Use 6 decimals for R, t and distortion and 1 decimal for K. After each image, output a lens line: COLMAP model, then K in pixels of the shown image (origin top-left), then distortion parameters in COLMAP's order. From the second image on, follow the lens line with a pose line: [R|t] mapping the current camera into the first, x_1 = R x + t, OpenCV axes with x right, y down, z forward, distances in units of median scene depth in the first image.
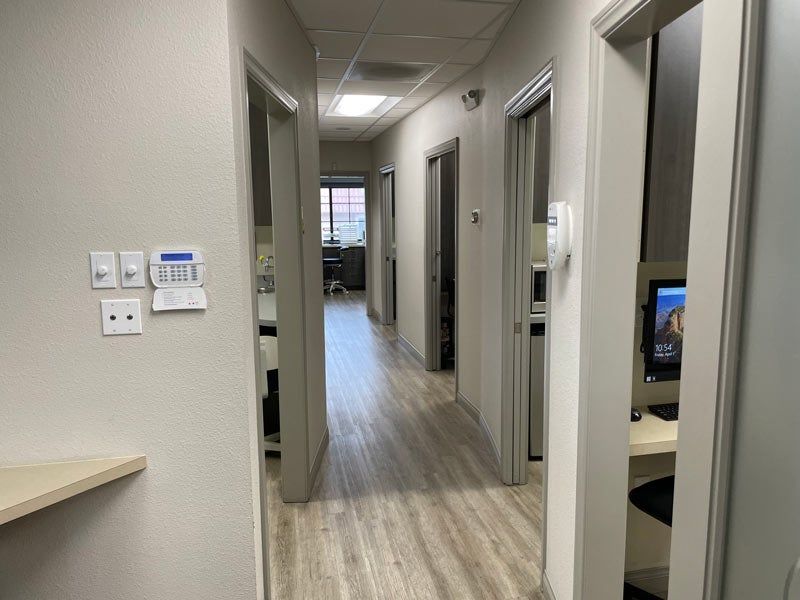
lens RADIAL K [[618.9, 0, 400.3], [0, 618.9, 301.3], [0, 0, 1]] dist [0.001748, -0.000975]
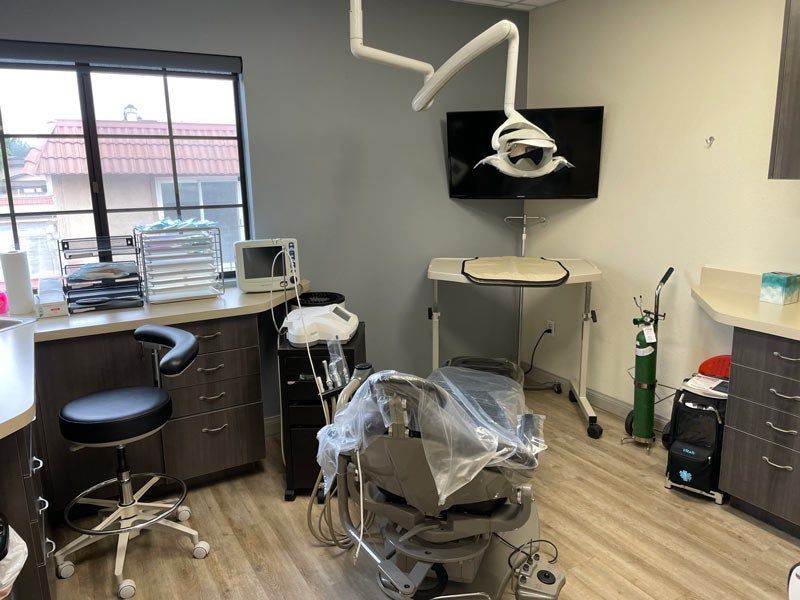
lens RADIAL K [[618.9, 0, 403.1], [0, 618.9, 302.0], [0, 0, 1]] dist [0.001748, -0.000975]
pose [[0.943737, -0.074523, 0.322189, -0.079275], [0.052243, 0.995641, 0.077268, -0.105462], [-0.326543, -0.056089, 0.943517, 0.723542]]
